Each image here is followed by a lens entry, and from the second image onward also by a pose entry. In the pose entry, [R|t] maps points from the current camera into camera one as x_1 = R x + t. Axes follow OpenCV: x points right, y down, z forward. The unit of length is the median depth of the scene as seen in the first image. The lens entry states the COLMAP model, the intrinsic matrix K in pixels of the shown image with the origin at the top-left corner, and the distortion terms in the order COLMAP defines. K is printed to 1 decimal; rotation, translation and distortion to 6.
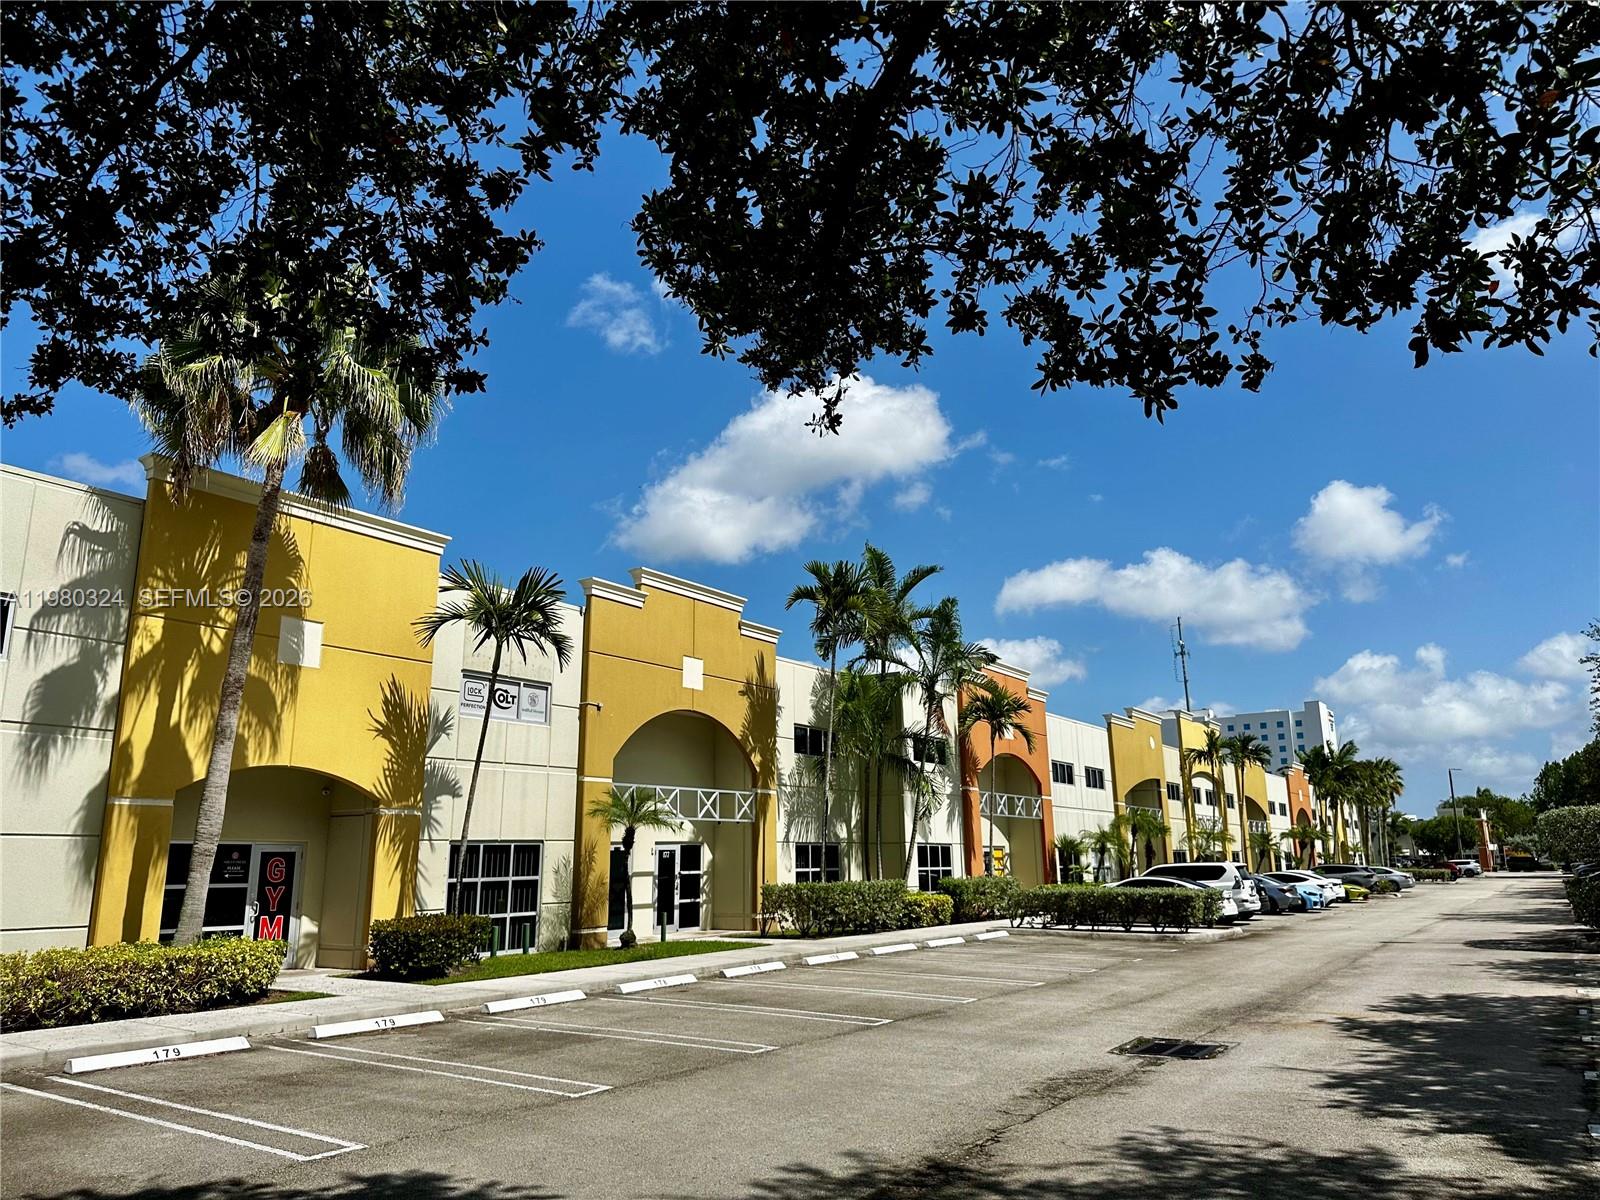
lens RADIAL K [[1126.9, 0, 799.0], [0, 1126.9, 600.0], [0, 0, 1]] dist [0.051608, -0.067269]
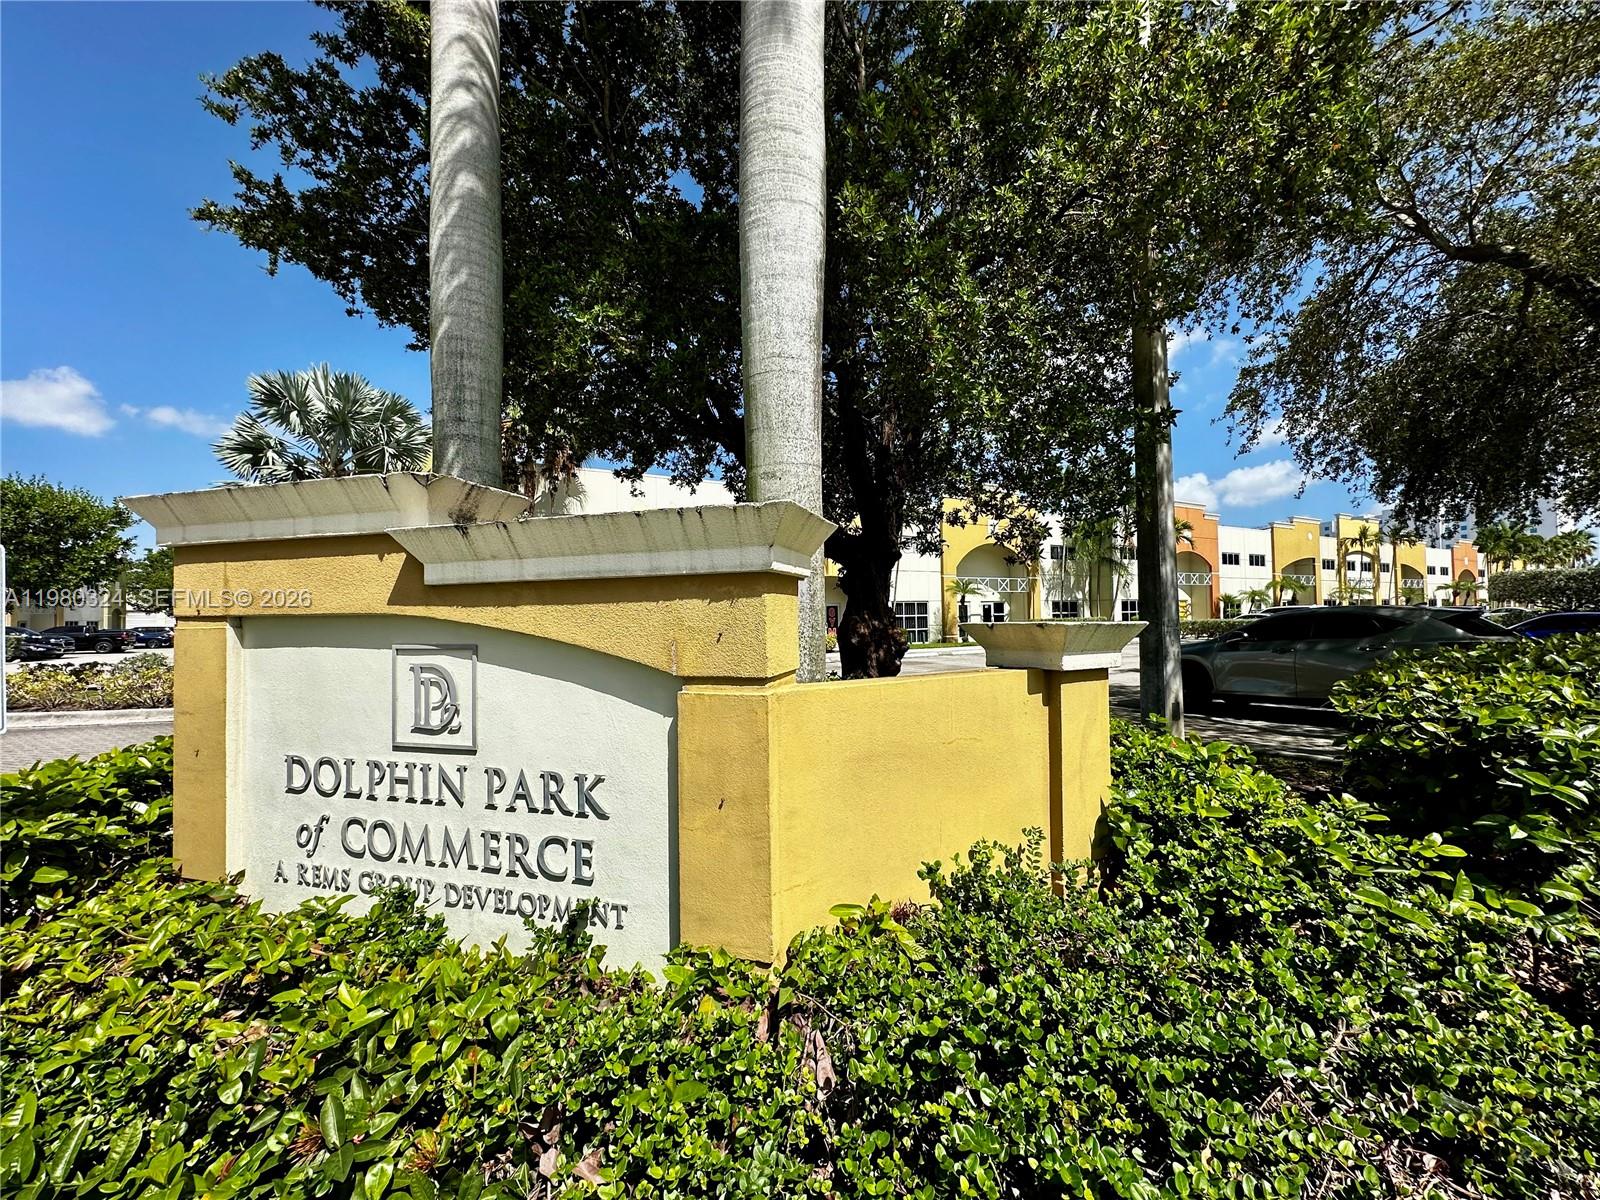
lens RADIAL K [[635.2, 0, 805.3], [0, 635.2, 607.1], [0, 0, 1]] dist [-0.003577, 0.001280]
pose [[0.900248, -0.025472, -0.434632, 0.078882], [0.114913, 0.976789, 0.180773, -0.035243], [0.419939, -0.212685, 0.882279, -0.205339]]
